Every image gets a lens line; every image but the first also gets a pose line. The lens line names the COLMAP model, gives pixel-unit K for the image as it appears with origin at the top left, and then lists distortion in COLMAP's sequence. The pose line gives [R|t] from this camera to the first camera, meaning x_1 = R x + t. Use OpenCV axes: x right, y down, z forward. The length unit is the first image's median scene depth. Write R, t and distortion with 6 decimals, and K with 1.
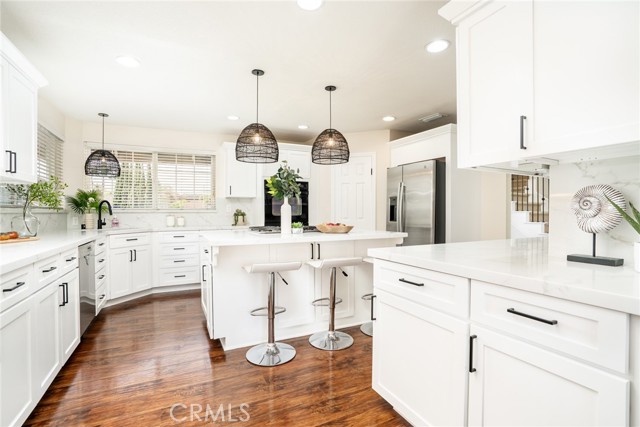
lens RADIAL K [[299.1, 0, 320.0], [0, 299.1, 213.5], [0, 0, 1]] dist [-0.029883, 0.000672]
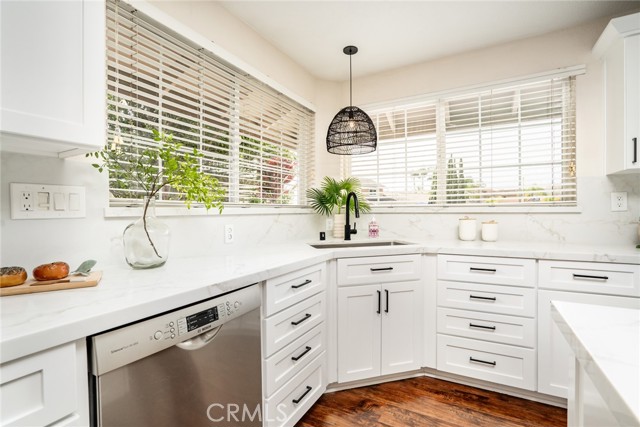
lens RADIAL K [[299.1, 0, 320.0], [0, 299.1, 213.5], [0, 0, 1]] dist [-0.029883, 0.000672]
pose [[0.563534, 0.002398, -0.826089, -0.272251], [0.001344, 0.999992, 0.003819, -0.004684], [0.826092, -0.003262, 0.563526, 0.605722]]
